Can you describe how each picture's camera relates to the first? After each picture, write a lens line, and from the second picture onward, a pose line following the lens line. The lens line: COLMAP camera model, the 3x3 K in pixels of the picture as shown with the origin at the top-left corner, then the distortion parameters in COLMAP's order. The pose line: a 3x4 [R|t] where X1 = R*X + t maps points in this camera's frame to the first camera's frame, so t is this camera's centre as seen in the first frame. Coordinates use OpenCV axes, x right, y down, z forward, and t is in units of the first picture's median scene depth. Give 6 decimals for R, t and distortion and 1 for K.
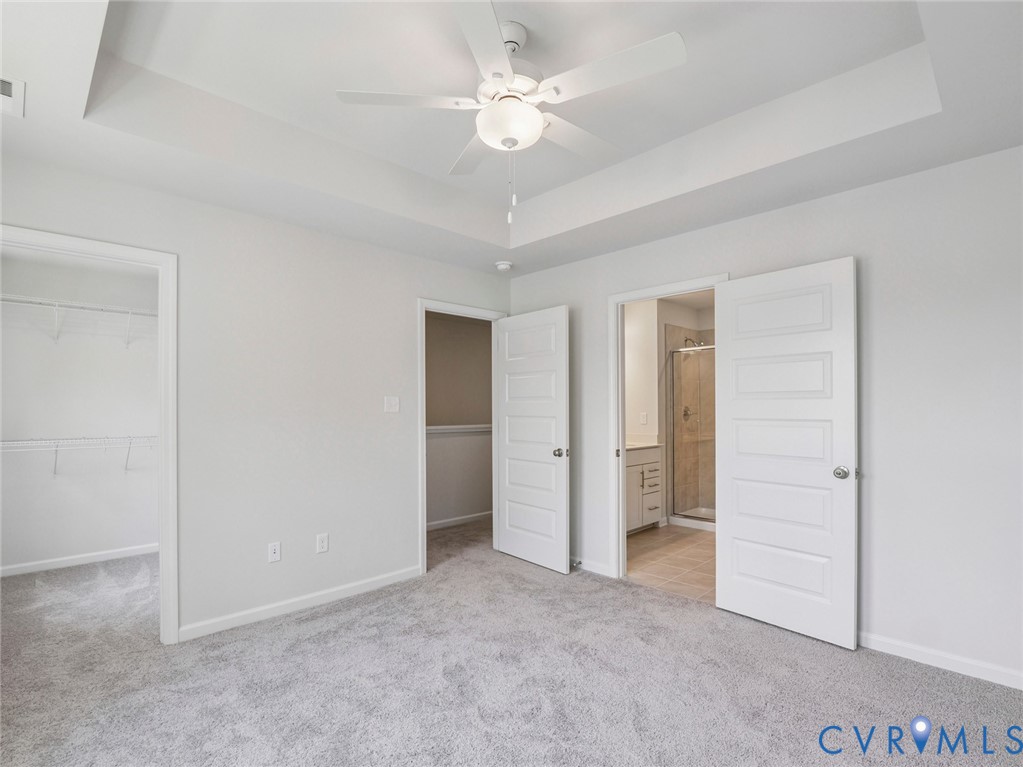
lens RADIAL K [[493.4, 0, 514.5], [0, 493.4, 390.4], [0, 0, 1]] dist [0.003249, 0.000279]
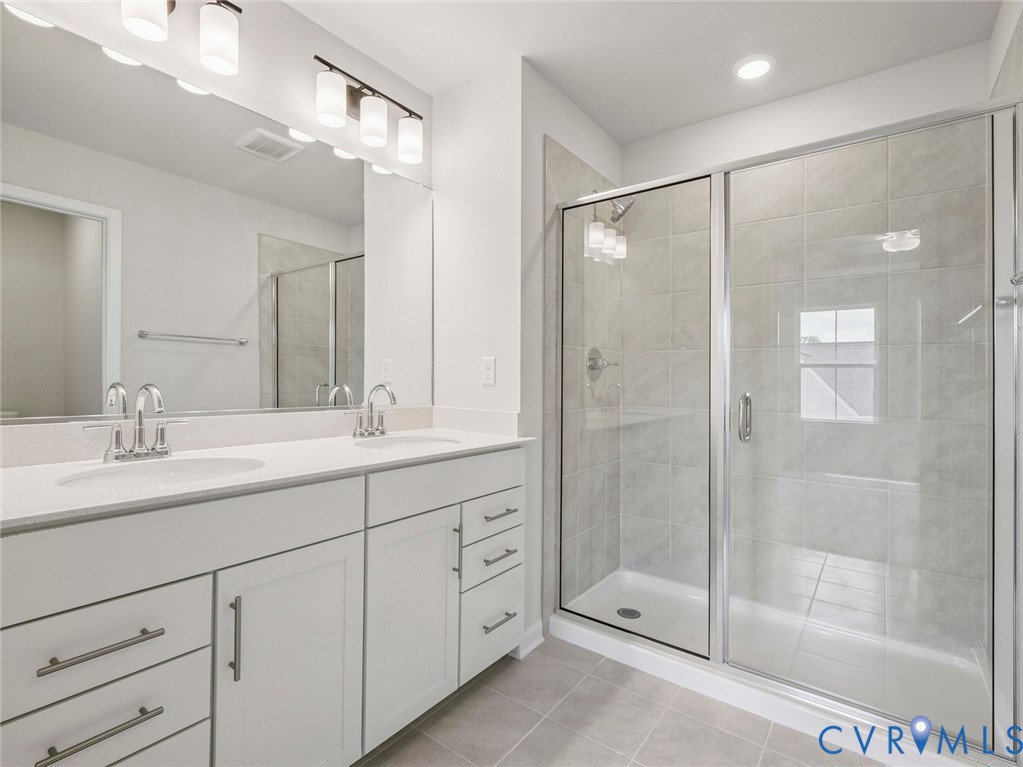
lens RADIAL K [[493.4, 0, 512.2], [0, 493.4, 379.8], [0, 0, 1]] dist [0.003249, 0.000279]
pose [[0.988959, 0.002403, 0.148172, 0.222405], [-0.006027, 0.999694, 0.024009, 0.053098], [-0.148069, -0.024637, 0.988670, 0.608719]]
